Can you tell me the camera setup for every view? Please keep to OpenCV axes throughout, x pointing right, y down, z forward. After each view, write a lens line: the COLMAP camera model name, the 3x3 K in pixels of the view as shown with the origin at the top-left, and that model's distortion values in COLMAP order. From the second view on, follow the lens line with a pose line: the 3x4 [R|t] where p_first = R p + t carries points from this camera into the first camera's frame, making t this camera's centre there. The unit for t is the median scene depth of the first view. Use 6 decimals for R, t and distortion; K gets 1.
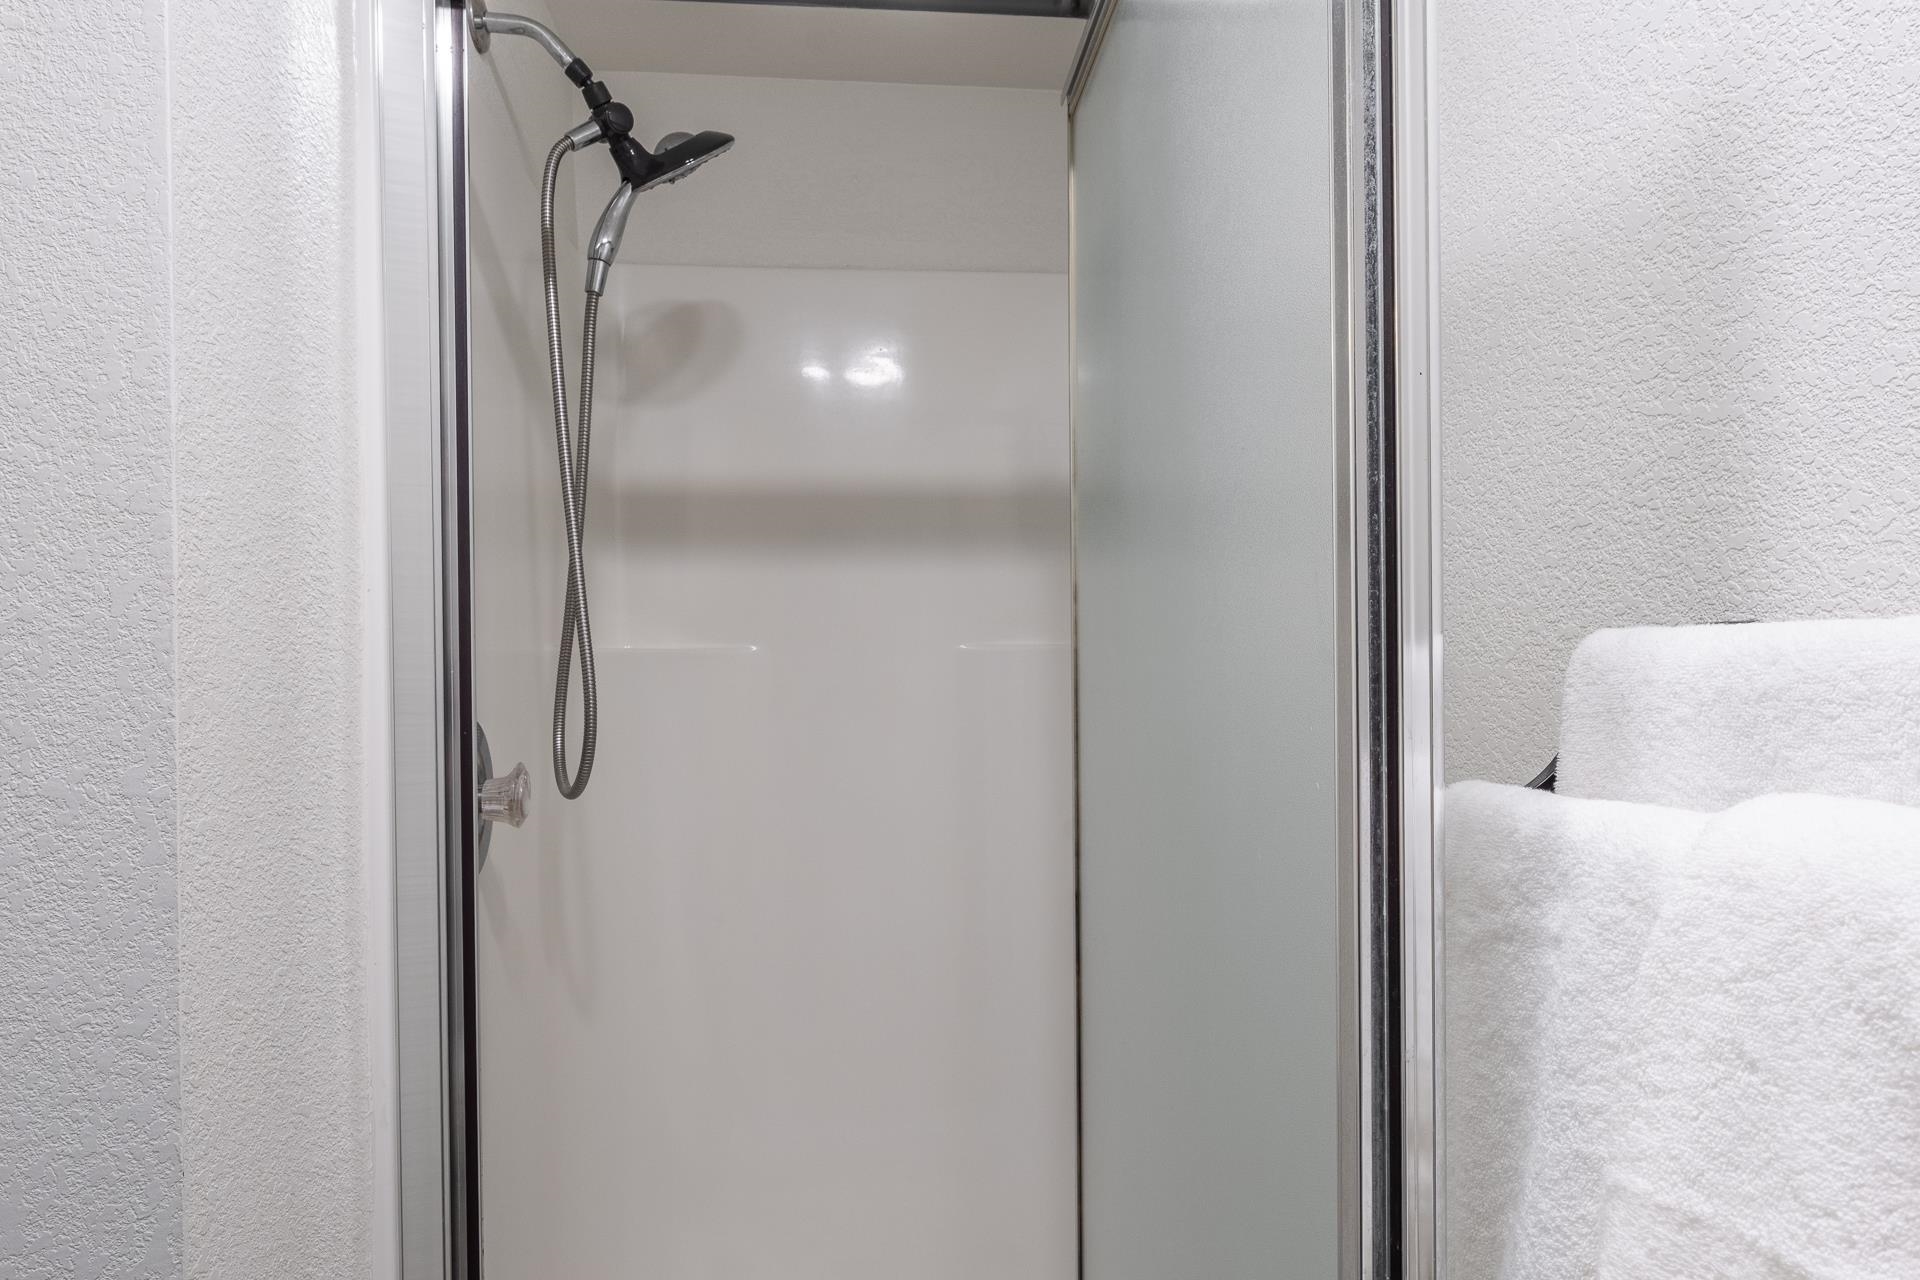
lens RADIAL K [[1130.4, 0, 948.9], [0, 1130.4, 622.4], [0, 0, 1]] dist [-0.003831, -0.000048]
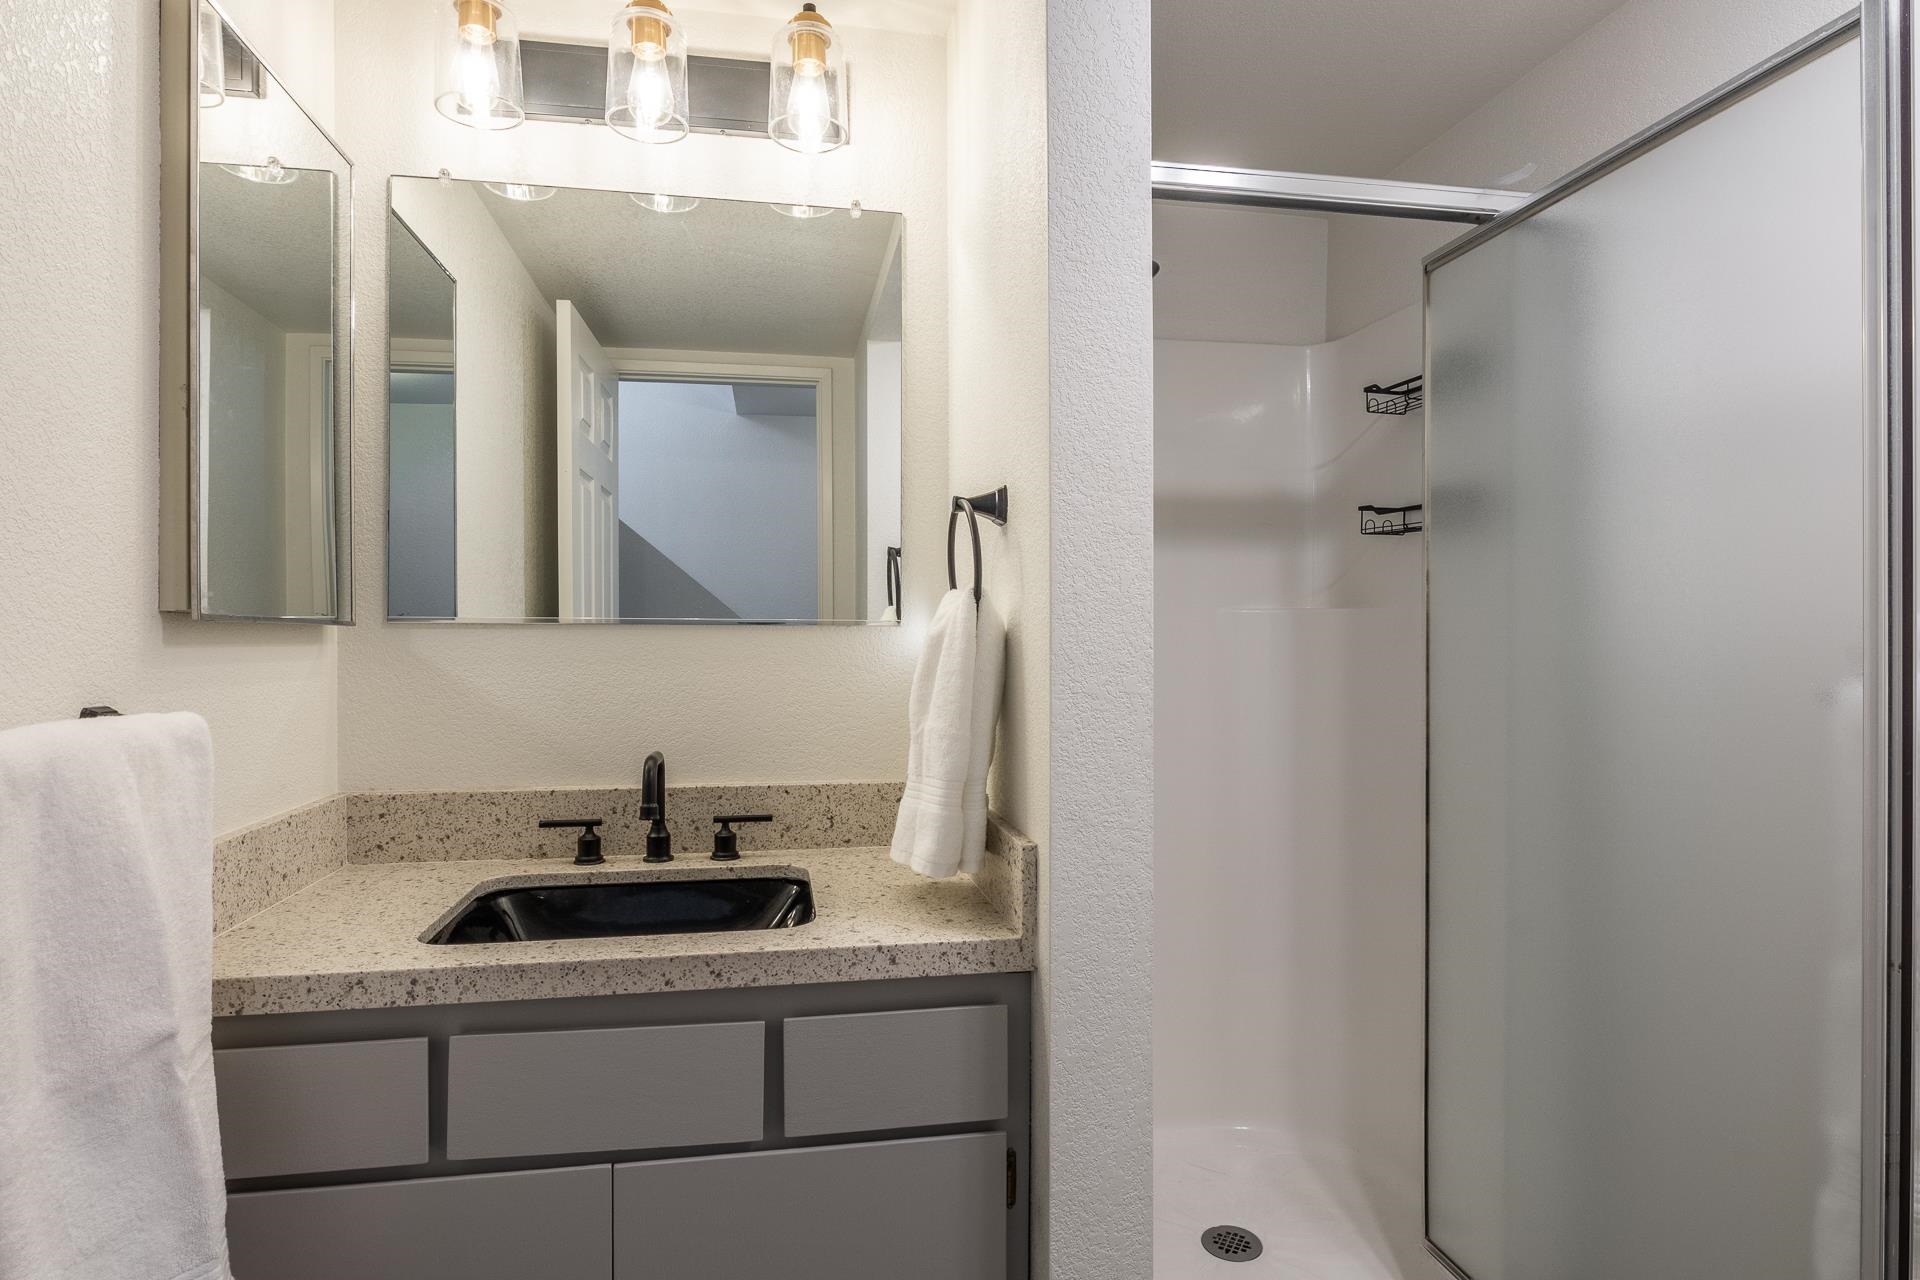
lens RADIAL K [[1035.0, 0, 954.4], [0, 1035.0, 599.0], [0, 0, 1]] dist [-0.003766, -0.000730]
pose [[0.992689, 0.000973, 0.120694, -1.191791], [-0.000416, 0.999989, -0.004639, 0.013656], [-0.120697, 0.004554, 0.992679, -0.584697]]
